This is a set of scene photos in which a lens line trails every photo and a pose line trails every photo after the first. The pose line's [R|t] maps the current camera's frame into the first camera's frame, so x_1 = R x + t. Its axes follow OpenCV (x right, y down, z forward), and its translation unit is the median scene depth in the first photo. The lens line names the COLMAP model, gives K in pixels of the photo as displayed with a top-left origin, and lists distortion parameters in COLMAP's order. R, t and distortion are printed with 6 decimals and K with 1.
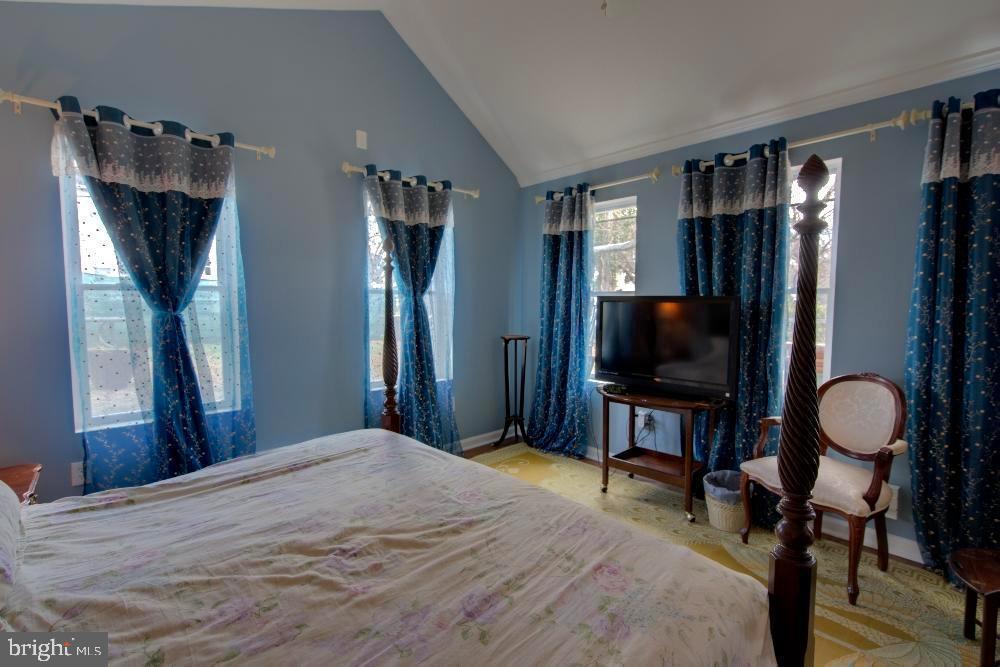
lens RADIAL K [[467.9, 0, 500.1], [0, 467.9, 335.5], [0, 0, 1]] dist [0.026866, -0.018972]
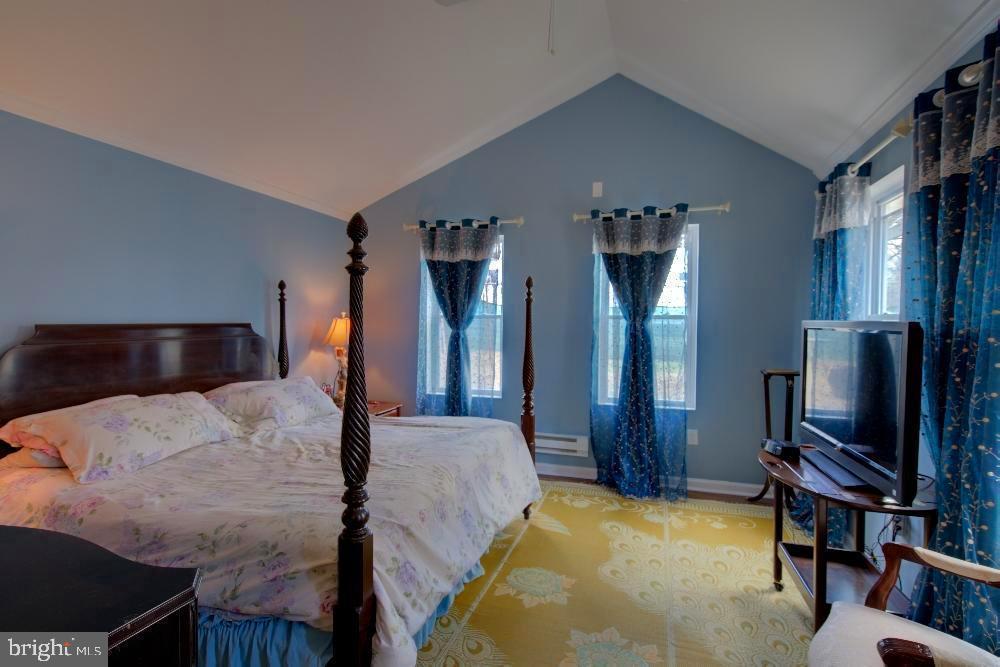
lens RADIAL K [[467.9, 0, 500.1], [0, 467.9, 335.5], [0, 0, 1]] dist [0.026866, -0.018972]
pose [[0.482027, 0.027232, -0.875733, 0.708168], [-0.072594, 0.997321, -0.008945, -0.023884], [0.873144, 0.067885, 0.482713, 0.268831]]
